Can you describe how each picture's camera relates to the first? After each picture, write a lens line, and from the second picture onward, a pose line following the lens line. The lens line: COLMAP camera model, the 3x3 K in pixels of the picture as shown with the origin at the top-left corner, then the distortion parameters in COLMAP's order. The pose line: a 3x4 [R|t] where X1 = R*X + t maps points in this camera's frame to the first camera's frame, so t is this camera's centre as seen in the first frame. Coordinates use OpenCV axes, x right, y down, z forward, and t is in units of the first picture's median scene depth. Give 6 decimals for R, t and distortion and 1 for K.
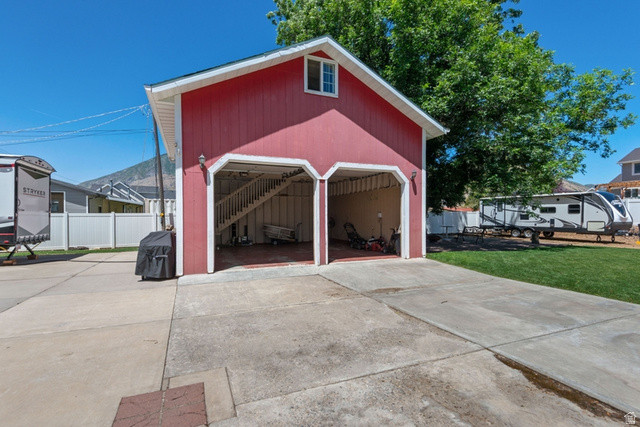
lens RADIAL K [[299.3, 0, 316.0], [0, 299.3, 216.5], [0, 0, 1]] dist [0.024788, -0.000330]
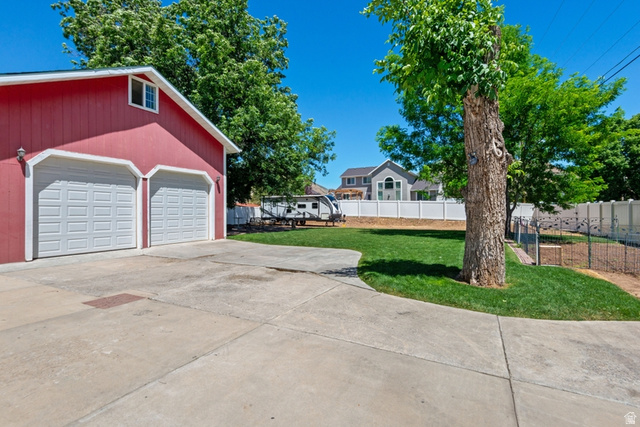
lens RADIAL K [[288.3, 0, 330.5], [0, 288.3, 211.0], [0, 0, 1]] dist [0.000315, -0.000080]
pose [[0.744879, -0.002696, 0.667194, -0.196914], [0.006752, 0.999971, -0.003498, 0.020466], [-0.667166, 0.007110, 0.744876, -0.375989]]
